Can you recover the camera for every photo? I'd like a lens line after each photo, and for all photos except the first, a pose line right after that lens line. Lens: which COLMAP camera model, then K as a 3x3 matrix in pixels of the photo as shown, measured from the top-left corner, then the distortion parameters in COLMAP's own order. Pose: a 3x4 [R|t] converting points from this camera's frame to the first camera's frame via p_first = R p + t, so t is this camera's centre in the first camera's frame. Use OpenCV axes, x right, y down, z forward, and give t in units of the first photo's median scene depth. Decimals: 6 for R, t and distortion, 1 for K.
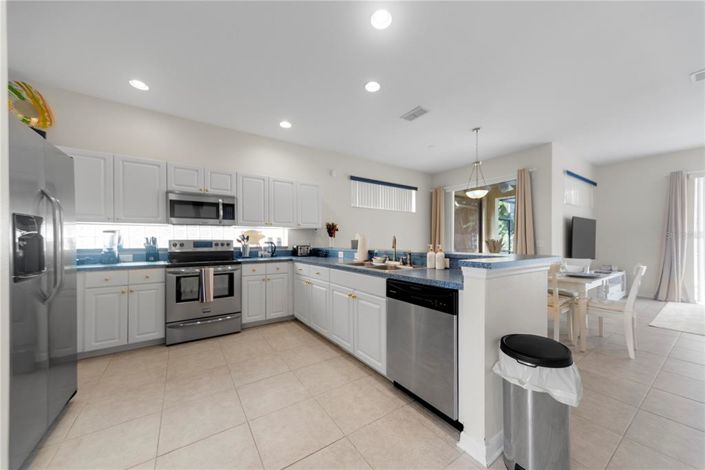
lens RADIAL K [[248.4, 0, 352.7], [0, 248.4, 241.3], [0, 0, 1]] dist [-0.000139, -0.000058]
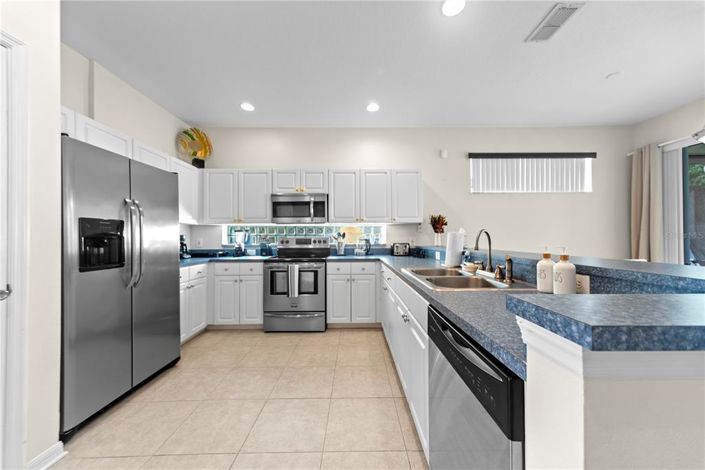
lens RADIAL K [[248.6, 0, 356.3], [0, 248.6, 236.6], [0, 0, 1]] dist [0.001904, 0.000112]
pose [[0.833421, -0.005678, -0.552610, 0.179601], [0.003155, 0.999980, -0.005516, -0.002072], [0.552630, 0.002854, 0.833422, 0.237698]]
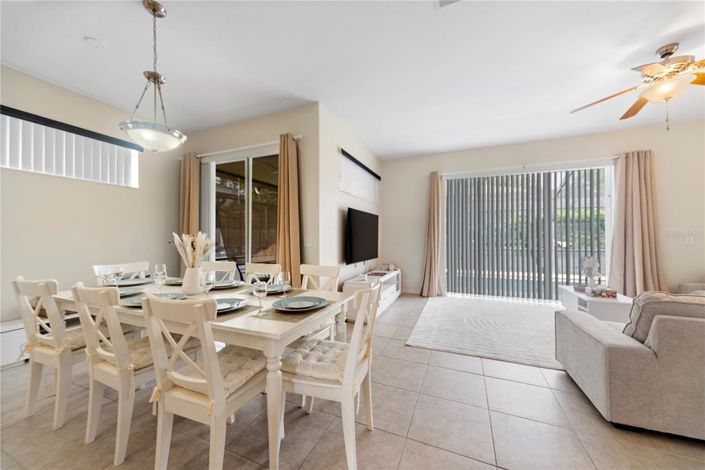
lens RADIAL K [[248.6, 0, 356.3], [0, 248.6, 236.6], [0, 0, 1]] dist [0.001904, 0.000112]
pose [[0.834021, 0.002479, 0.551727, 0.633318], [-0.000188, 0.999991, -0.004207, -0.004901], [-0.551732, 0.003405, 0.834014, 0.430356]]
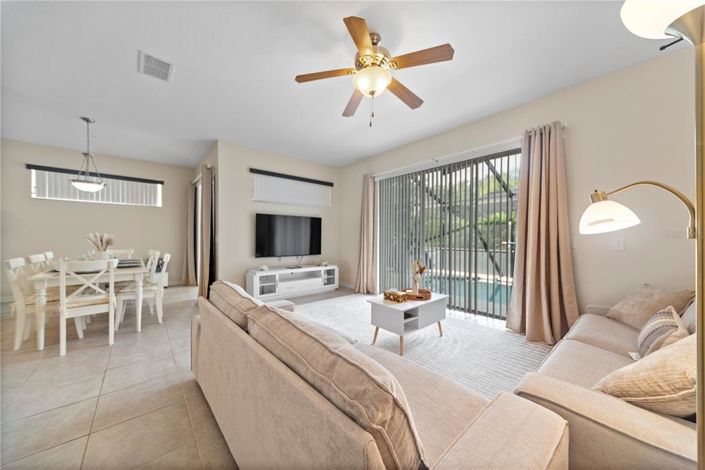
lens RADIAL K [[248.6, 0, 356.3], [0, 248.6, 236.6], [0, 0, 1]] dist [0.001904, 0.000112]
pose [[0.992878, 0.003100, 0.119091, 1.593217], [-0.003736, 0.999980, 0.005123, -0.014927], [-0.119073, -0.005532, 0.992870, -0.105136]]
